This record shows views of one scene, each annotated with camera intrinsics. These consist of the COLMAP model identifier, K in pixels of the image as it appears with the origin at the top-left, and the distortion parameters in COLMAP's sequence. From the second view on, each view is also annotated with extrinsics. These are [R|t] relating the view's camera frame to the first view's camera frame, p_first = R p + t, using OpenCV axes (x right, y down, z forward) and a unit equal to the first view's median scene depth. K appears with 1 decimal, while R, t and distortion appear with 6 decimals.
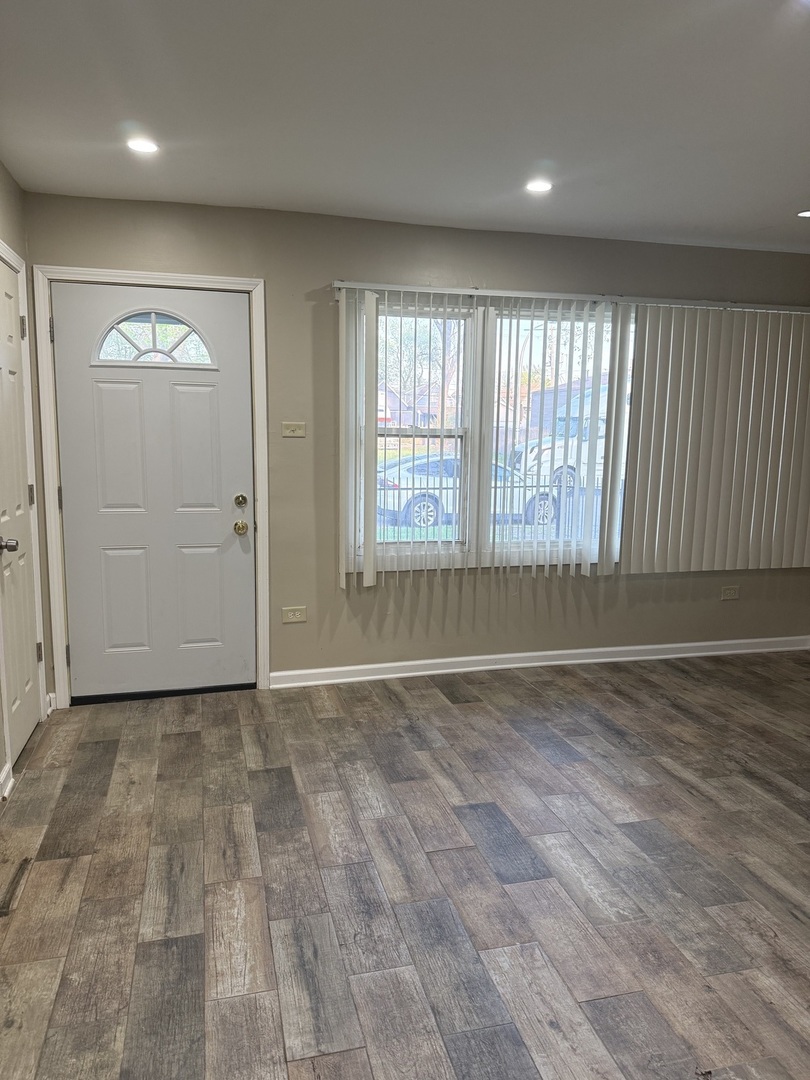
lens RADIAL K [[767.5, 0, 411.3], [0, 767.5, 538.2], [0, 0, 1]] dist [0.037704, -0.015639]
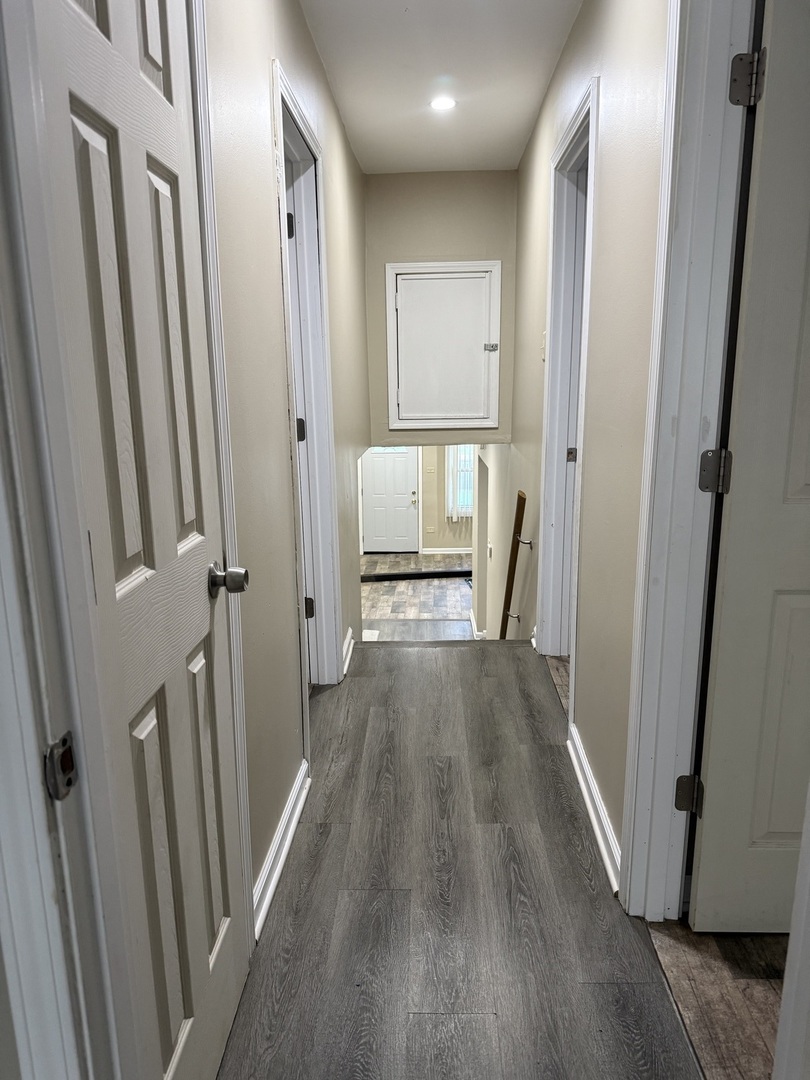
lens RADIAL K [[767.5, 0, 405.3], [0, 767.5, 543.6], [0, 0, 1]] dist [0.037704, -0.015639]
pose [[0.955200, 0.036491, -0.293703, 0.682521], [-0.015004, 0.997064, 0.075085, -0.078185], [0.295580, -0.067315, 0.952943, -2.040848]]
